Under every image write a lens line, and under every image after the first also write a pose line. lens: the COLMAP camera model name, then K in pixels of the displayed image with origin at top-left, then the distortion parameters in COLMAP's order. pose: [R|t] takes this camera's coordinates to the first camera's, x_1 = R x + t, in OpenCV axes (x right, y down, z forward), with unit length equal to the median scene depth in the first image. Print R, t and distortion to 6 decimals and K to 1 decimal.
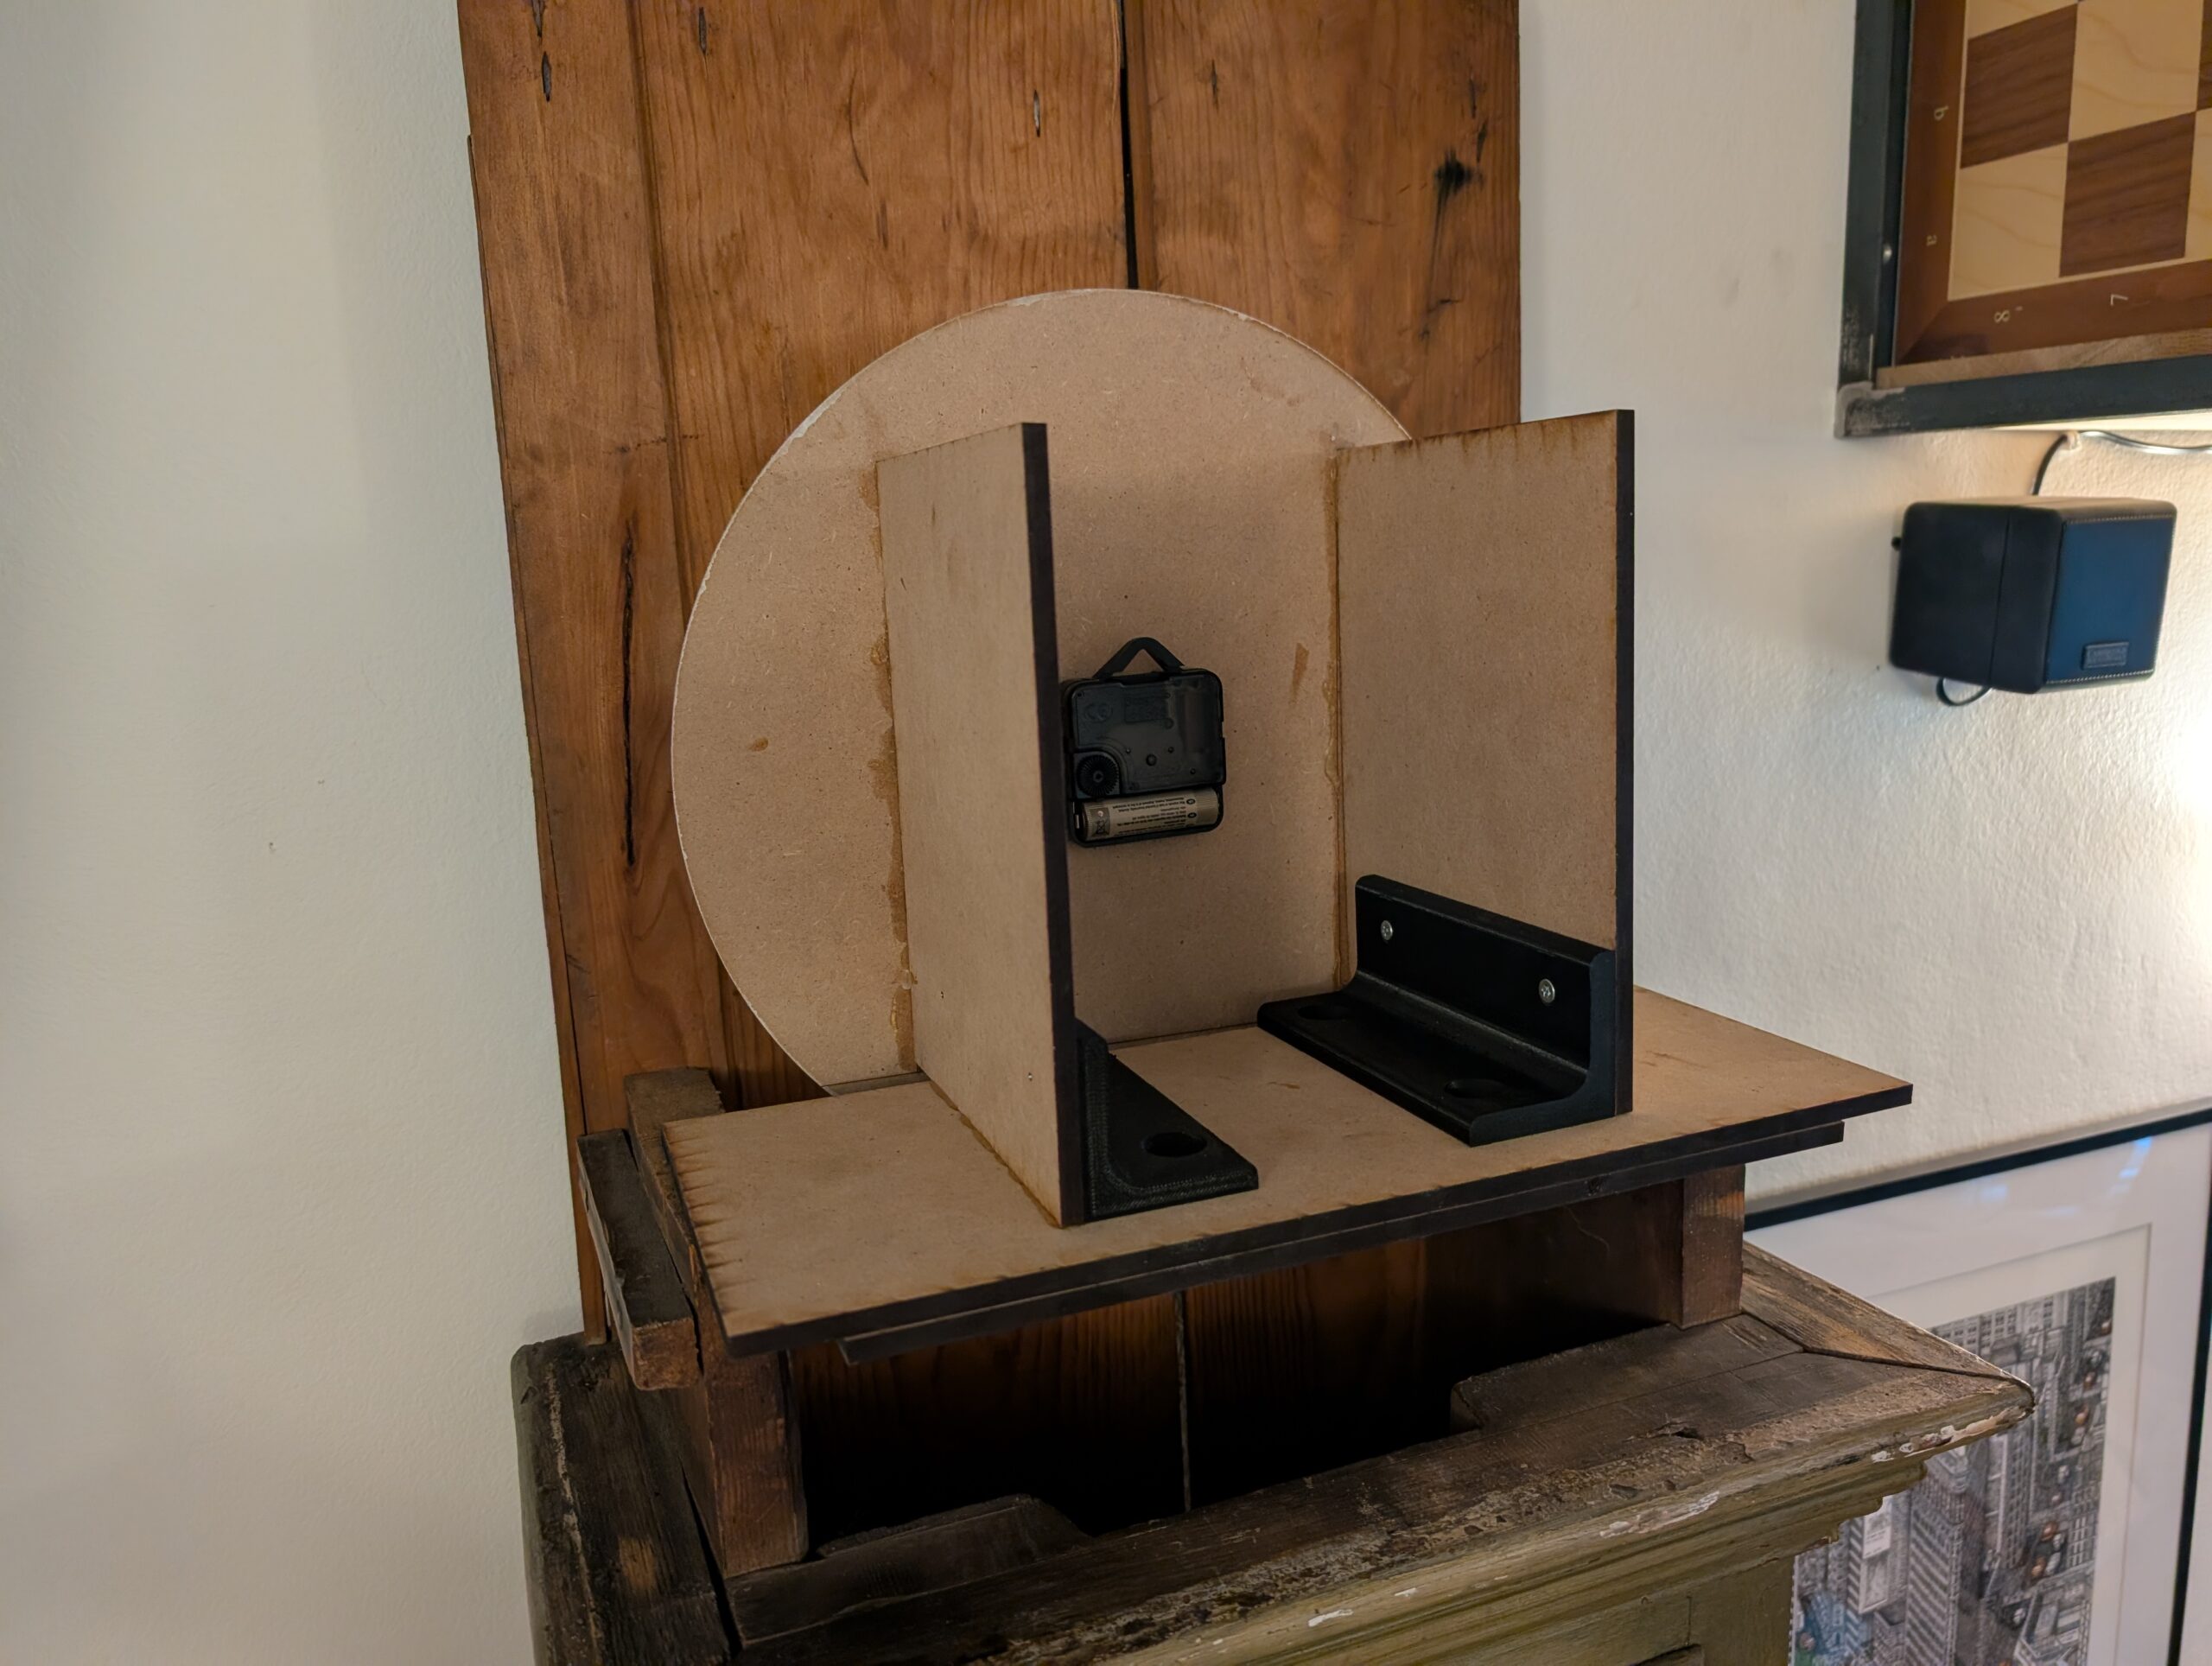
lens RADIAL K [[1579.3, 0, 1098.5], [0, 1579.3, 826.9], [0, 0, 1]] dist [0.010587, -0.016029]
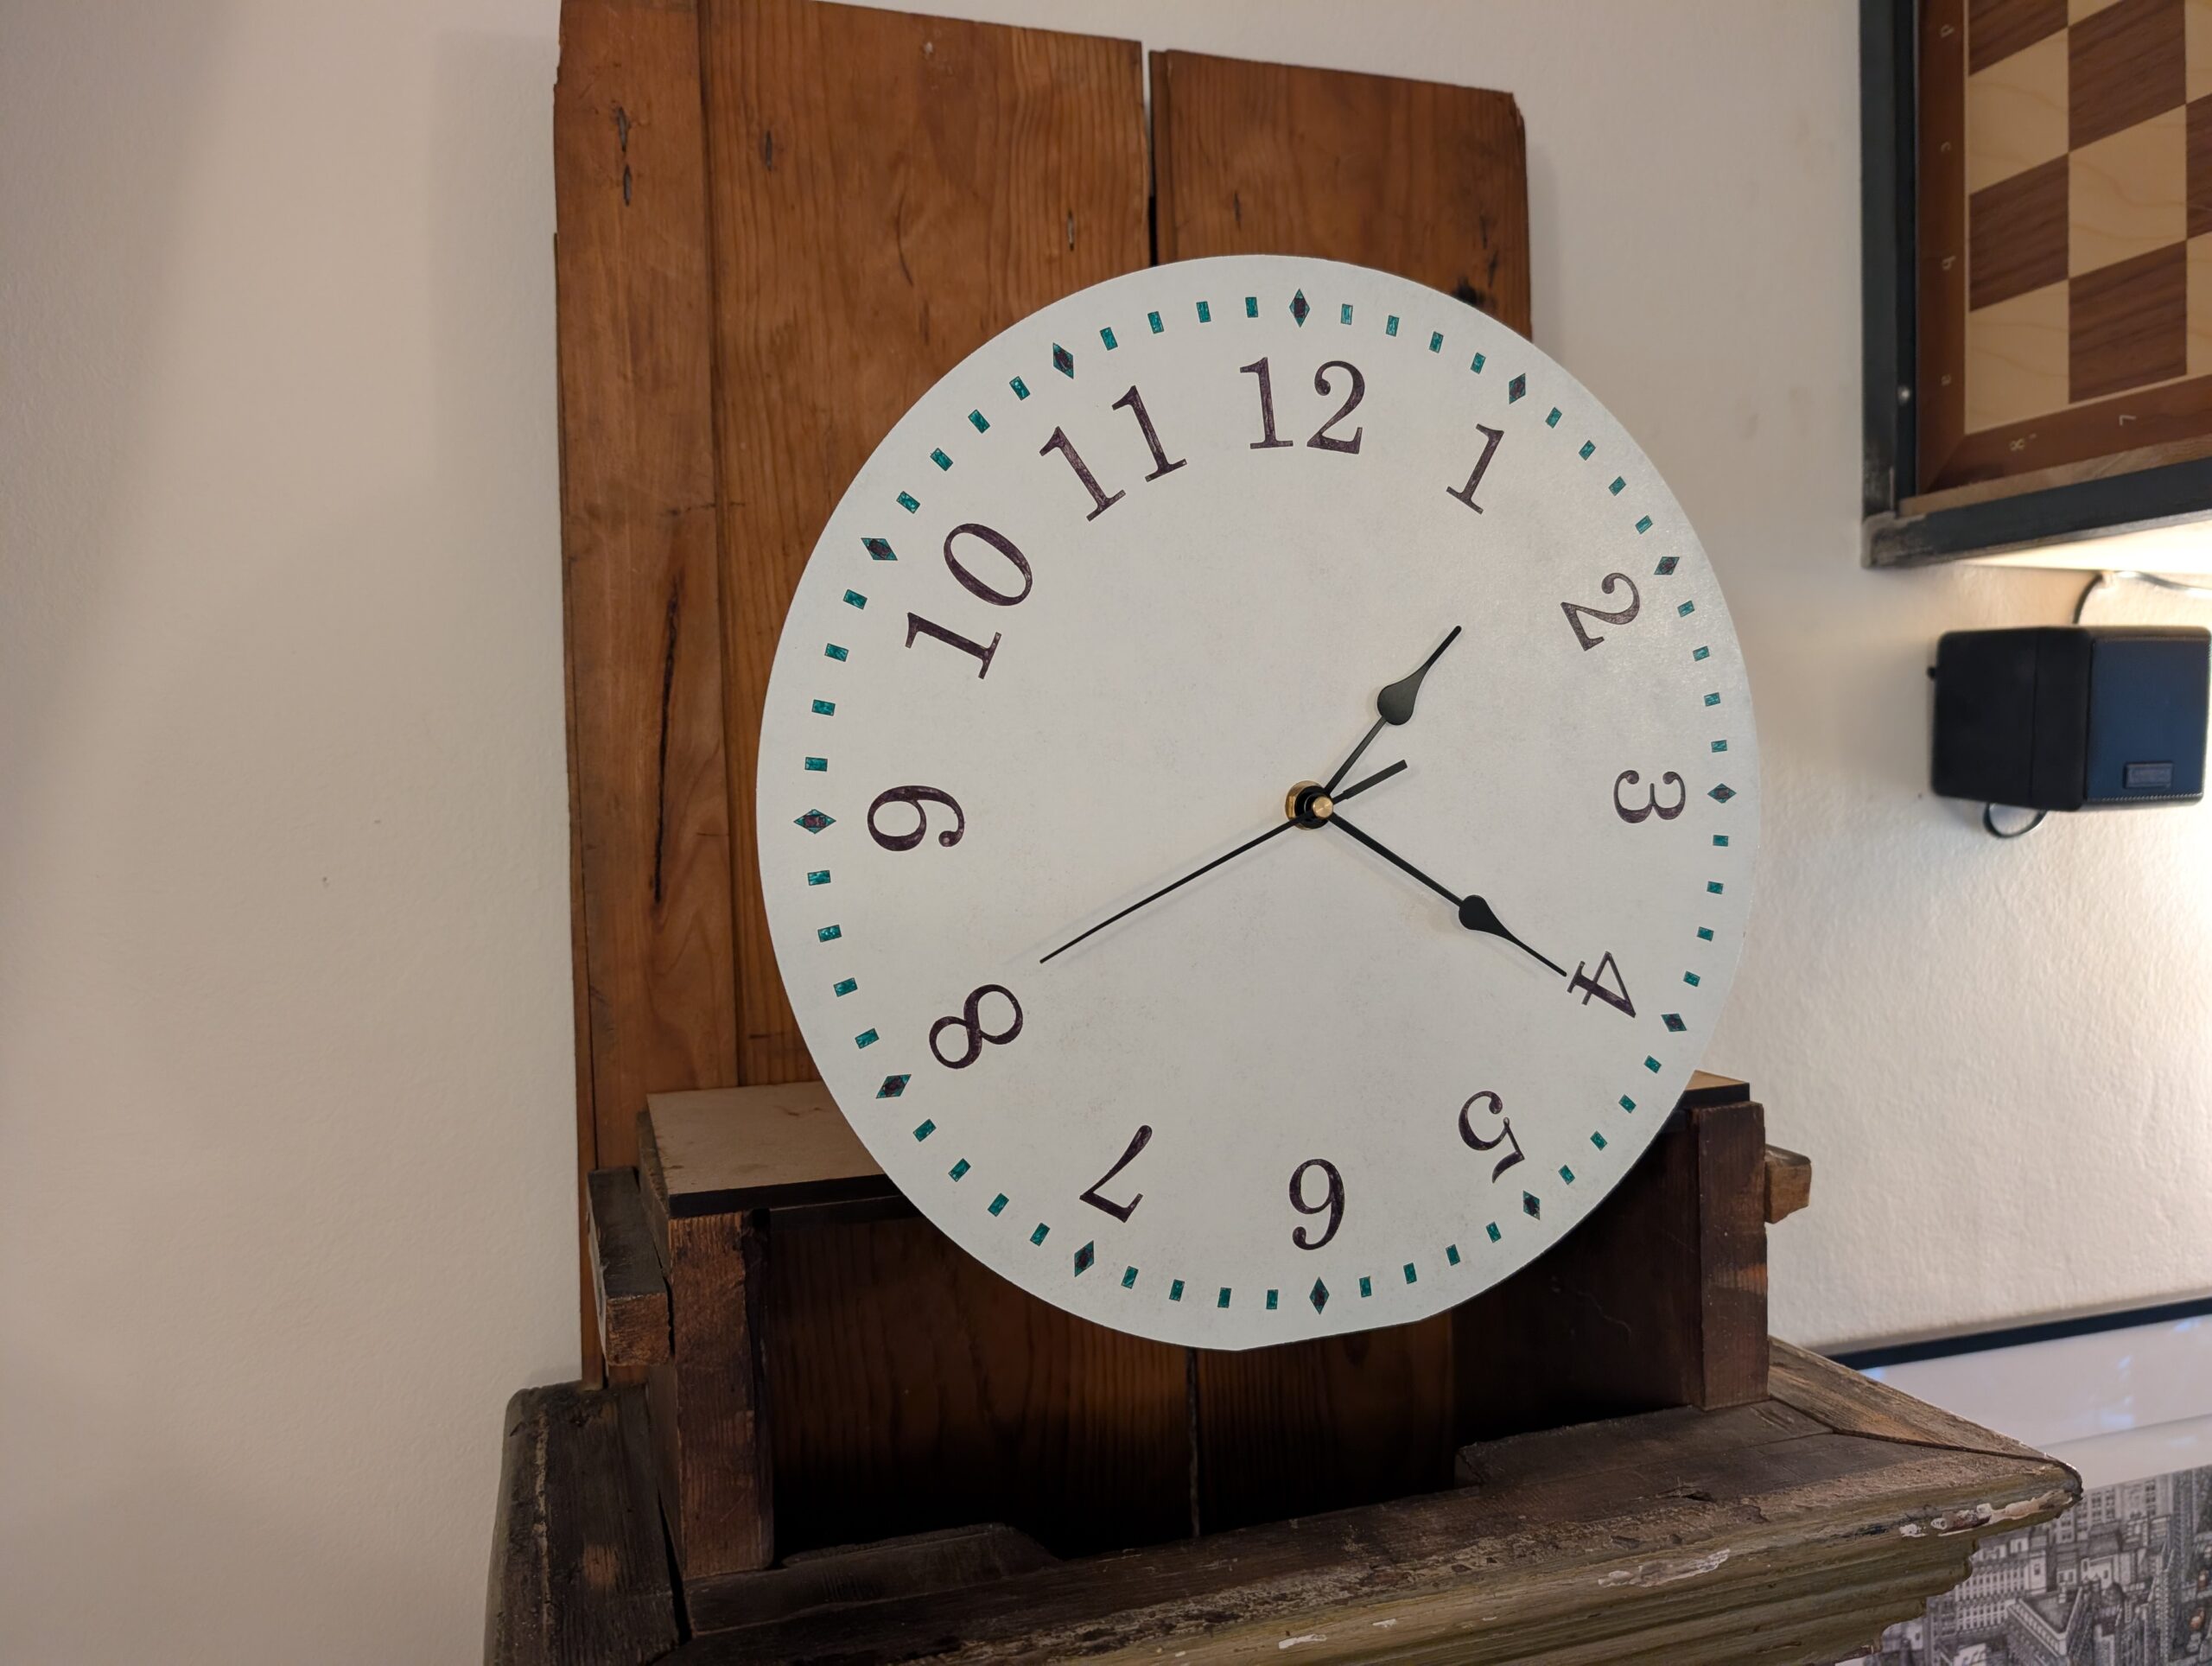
lens RADIAL K [[1579.3, 0, 1095.3], [0, 1579.3, 823.6], [0, 0, 1]] dist [0.010587, -0.016029]
pose [[0.997936, 0.018396, -0.061527, 0.050885], [-0.027449, 0.988351, -0.149699, 0.112927], [0.058057, 0.151079, 0.986815, -0.014863]]
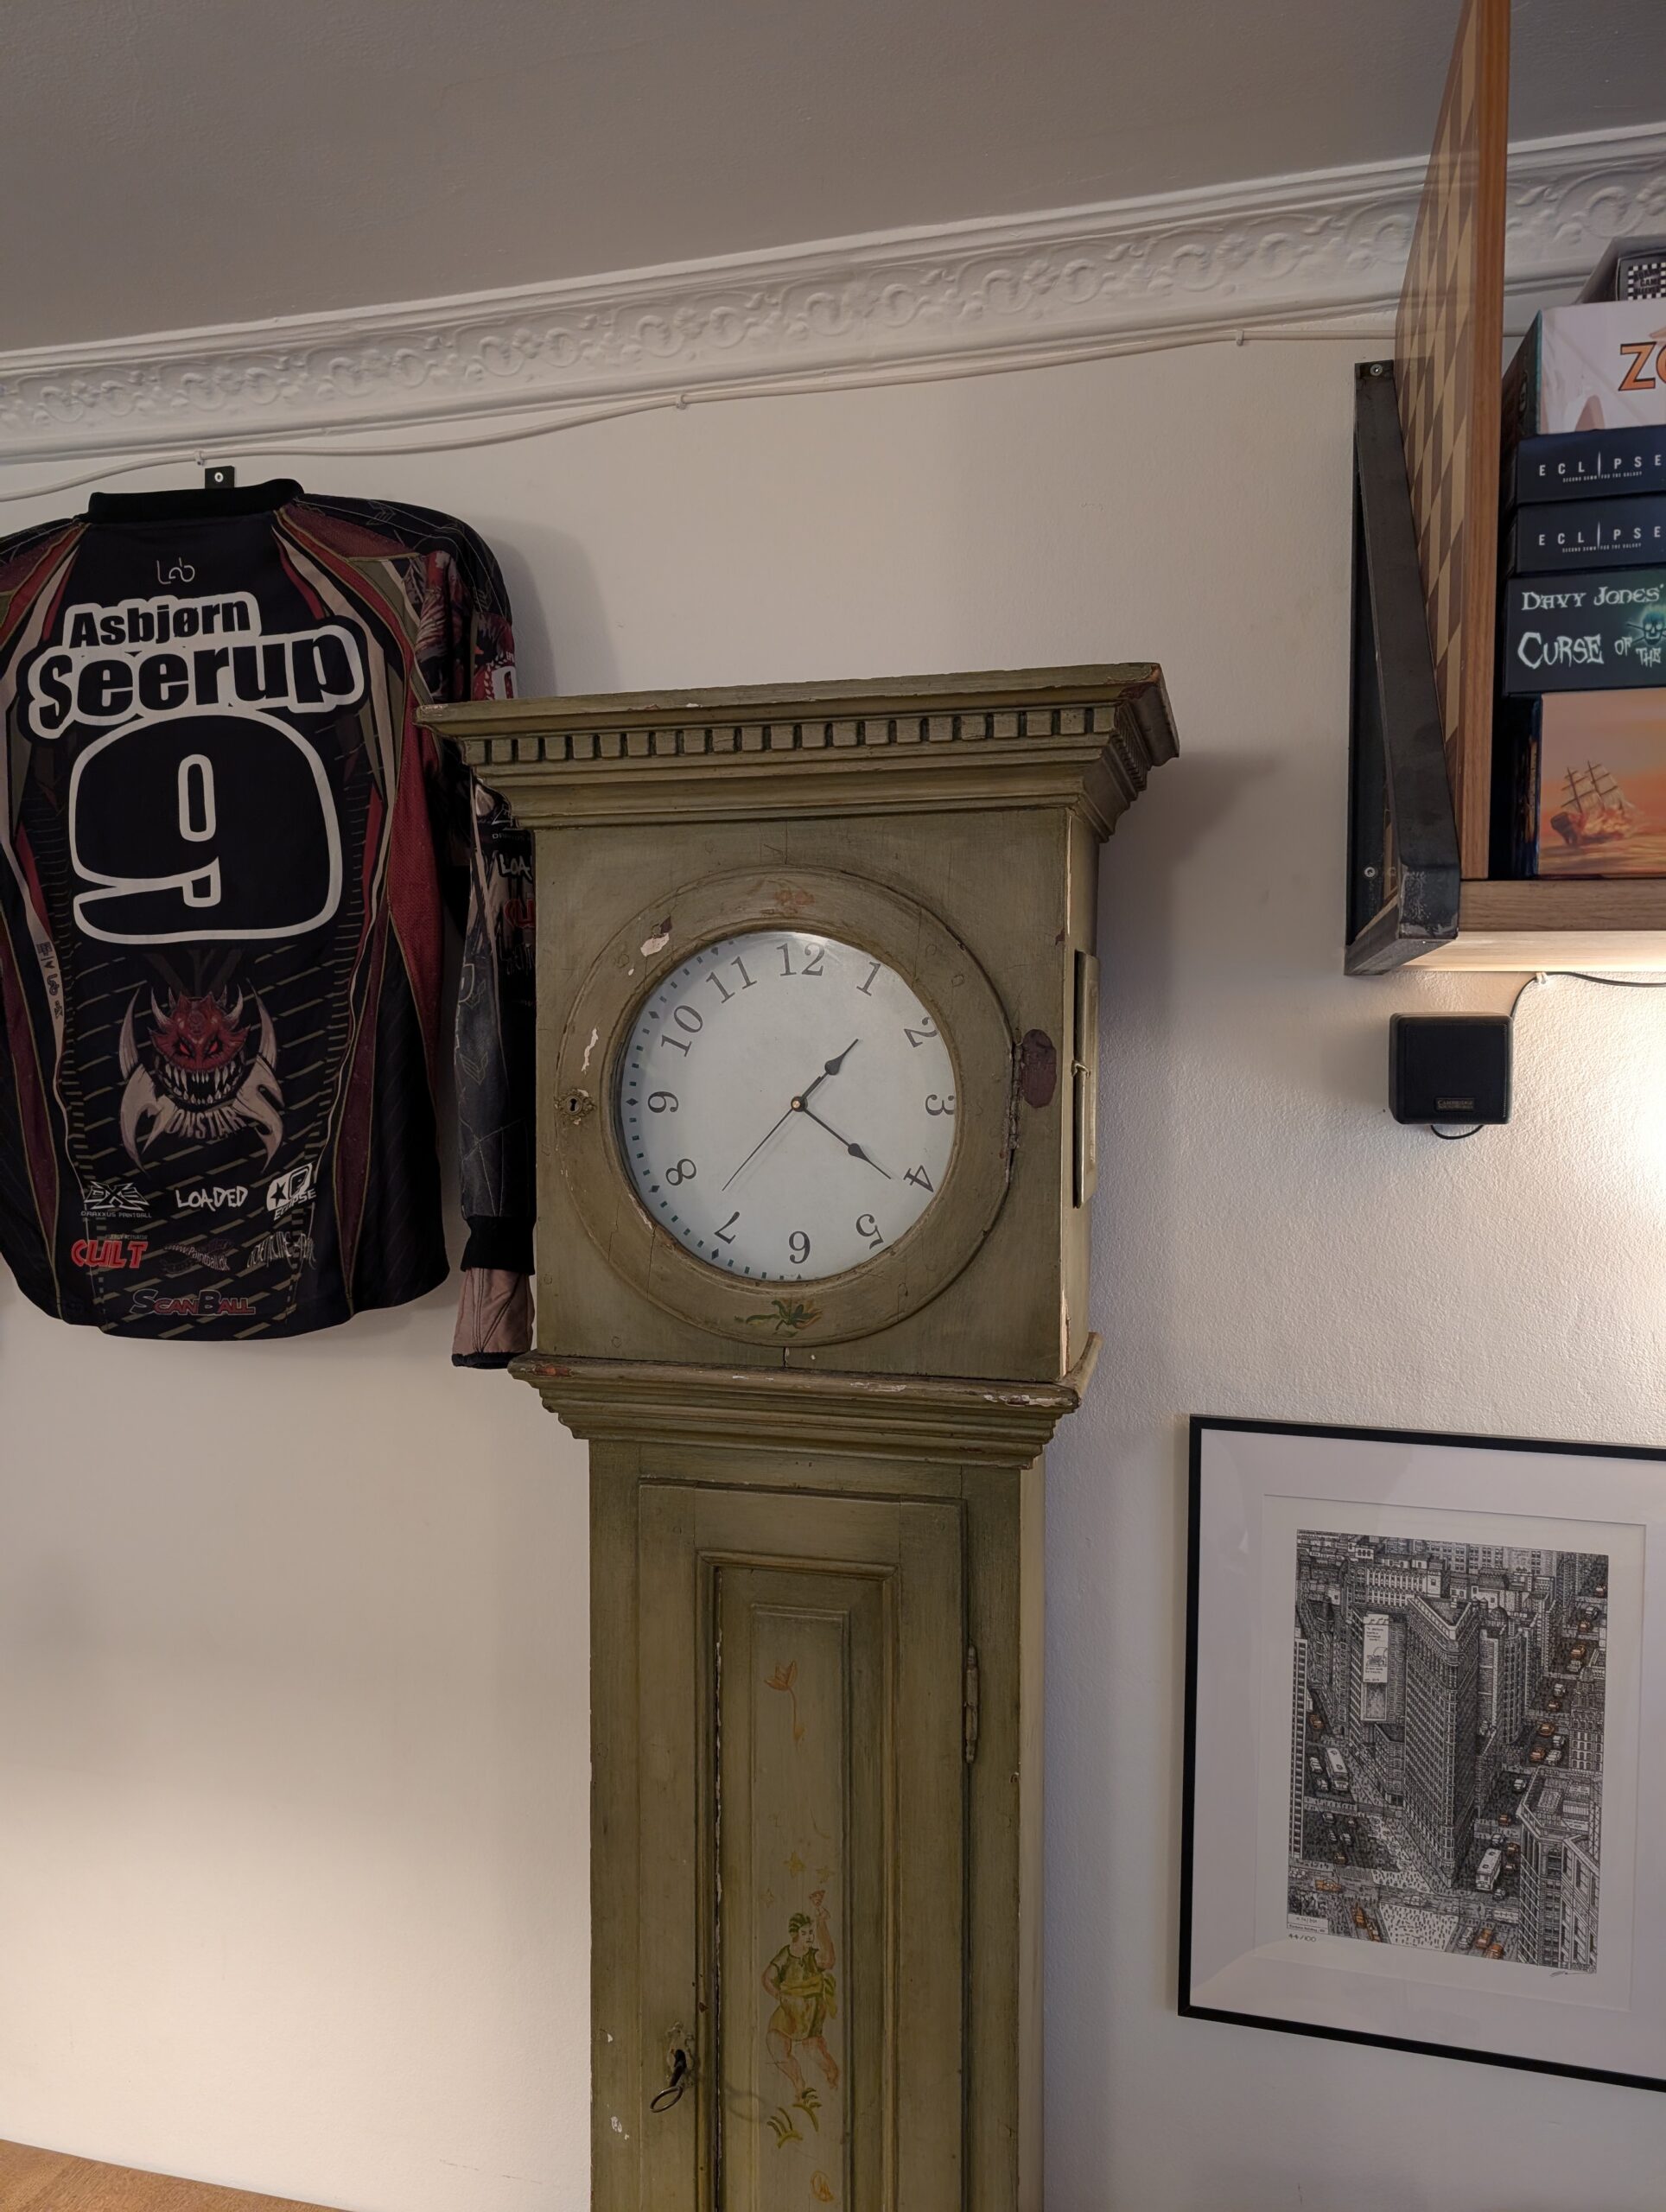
lens RADIAL K [[1579.3, 0, 830.7], [0, 1579.3, 1110.5], [0, 0, 1]] dist [0.010587, -0.016029]
pose [[0.808719, 0.062854, -0.584828, 1.406699], [-0.138454, 0.986678, -0.085416, 0.172758], [0.571668, 0.150050, 0.806648, -0.957456]]
